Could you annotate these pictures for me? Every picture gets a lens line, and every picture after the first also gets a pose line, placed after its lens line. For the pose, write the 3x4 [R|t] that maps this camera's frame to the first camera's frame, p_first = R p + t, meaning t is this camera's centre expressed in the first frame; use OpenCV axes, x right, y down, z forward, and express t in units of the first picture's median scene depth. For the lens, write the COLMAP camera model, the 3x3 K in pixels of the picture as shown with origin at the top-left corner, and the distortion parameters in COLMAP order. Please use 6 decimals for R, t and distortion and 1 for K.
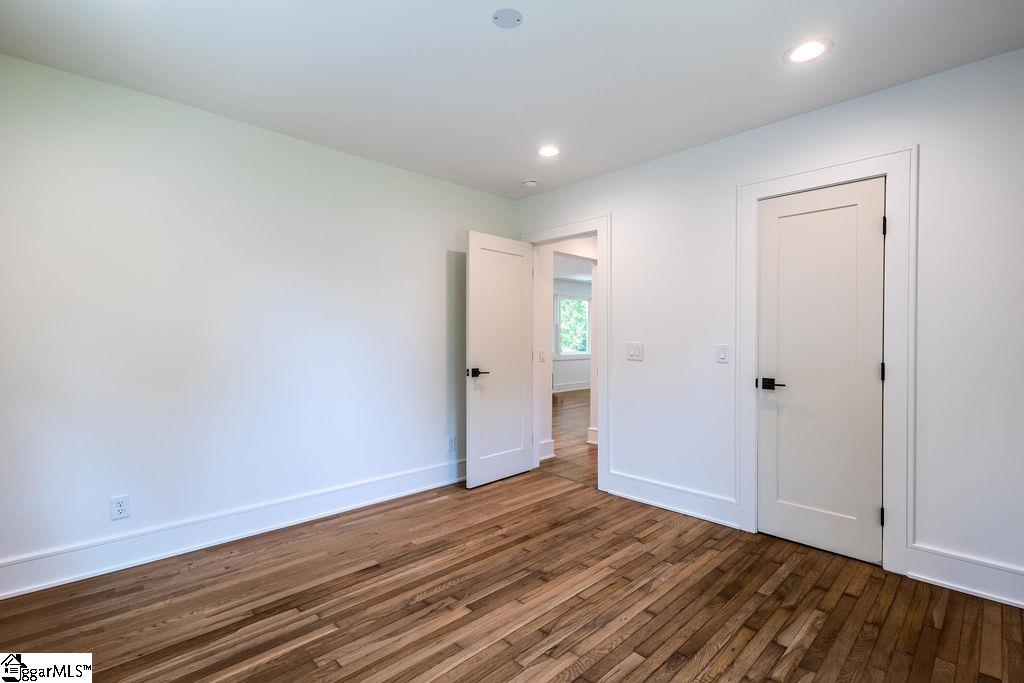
lens RADIAL K [[476.0, 0, 509.4], [0, 476.0, 339.0], [0, 0, 1]] dist [0.013700, -0.001292]
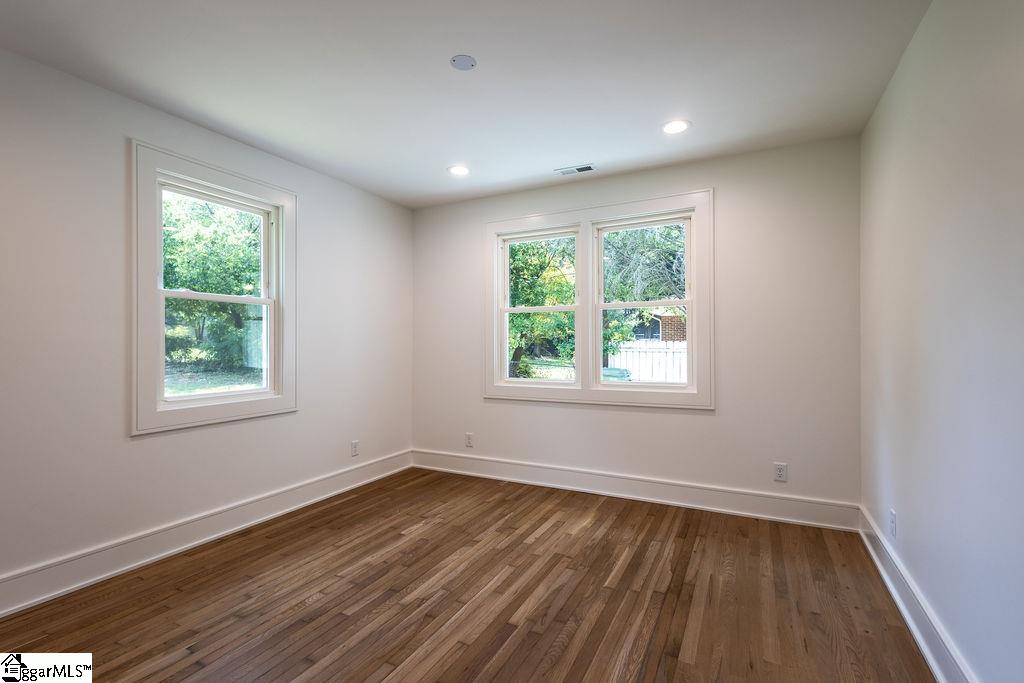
lens RADIAL K [[476.0, 0, 509.4], [0, 476.0, 339.0], [0, 0, 1]] dist [0.013700, -0.001292]
pose [[-0.947194, -0.006488, -0.320596, 0.243353], [-0.005456, 0.999977, -0.004116, -0.003122], [0.320616, -0.002150, -0.947207, 1.999757]]
